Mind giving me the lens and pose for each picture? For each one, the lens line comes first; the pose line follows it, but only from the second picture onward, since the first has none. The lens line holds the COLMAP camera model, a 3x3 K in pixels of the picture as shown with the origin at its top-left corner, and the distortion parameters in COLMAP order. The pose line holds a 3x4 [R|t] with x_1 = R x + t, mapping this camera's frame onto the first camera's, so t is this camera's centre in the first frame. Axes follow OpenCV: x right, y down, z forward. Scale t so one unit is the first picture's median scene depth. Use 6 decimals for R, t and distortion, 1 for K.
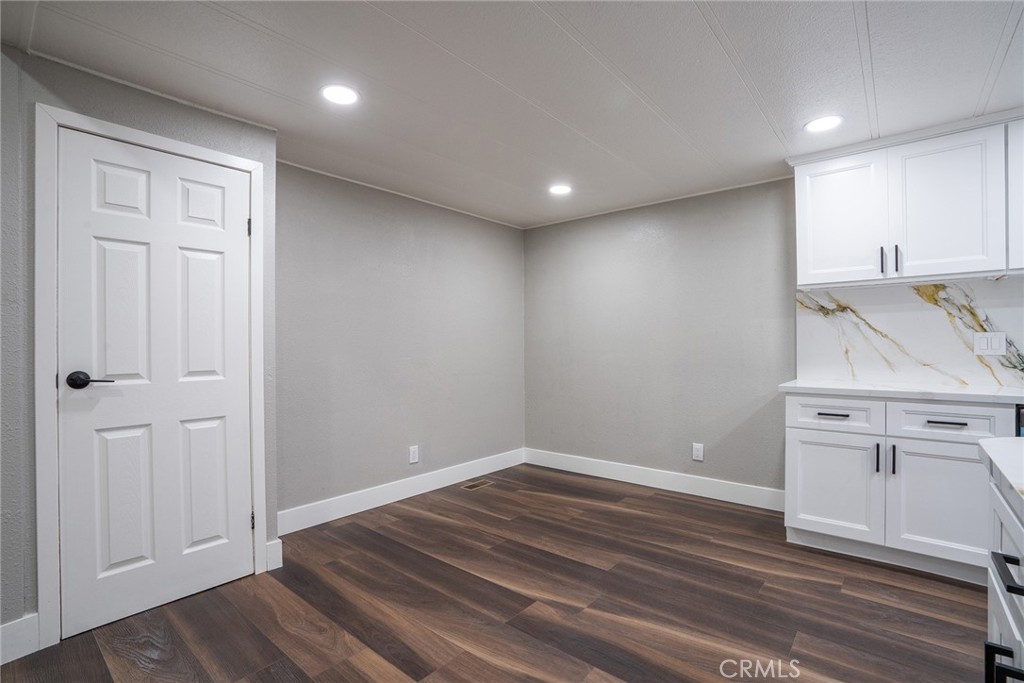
lens RADIAL K [[470.3, 0, 514.3], [0, 470.3, 343.6], [0, 0, 1]] dist [-0.058241, 0.022211]
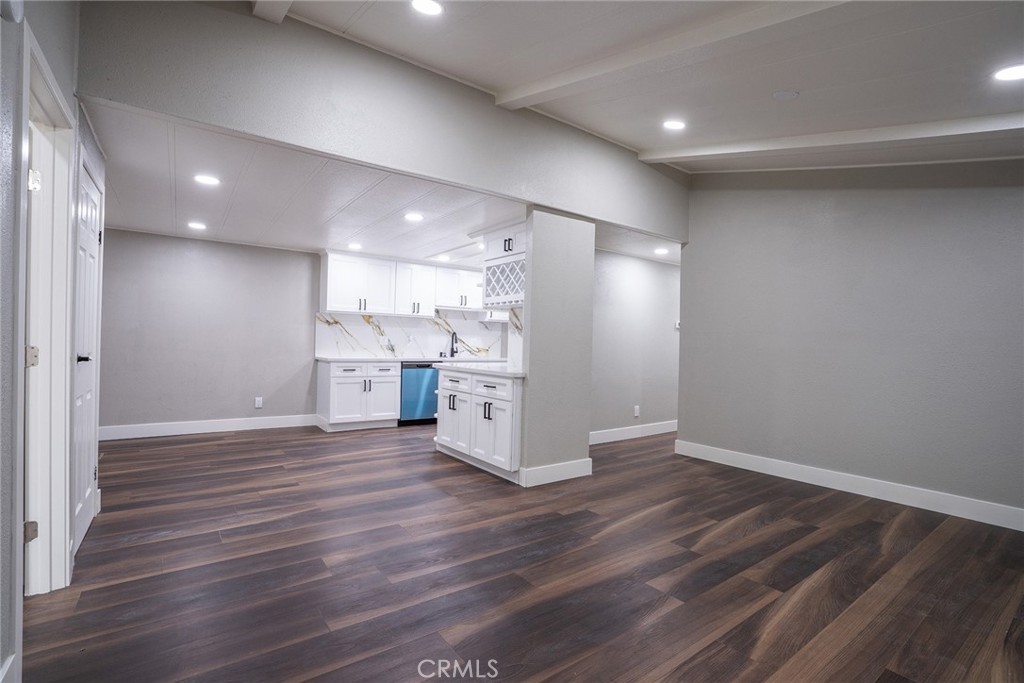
lens RADIAL K [[470.3, 0, 514.3], [0, 470.3, 343.6], [0, 0, 1]] dist [-0.058241, 0.022211]
pose [[0.231693, 0.008635, 0.972751, -1.391476], [-0.029739, 0.999556, -0.001790, 0.000391], [-0.972334, -0.028514, 0.231847, -0.354381]]
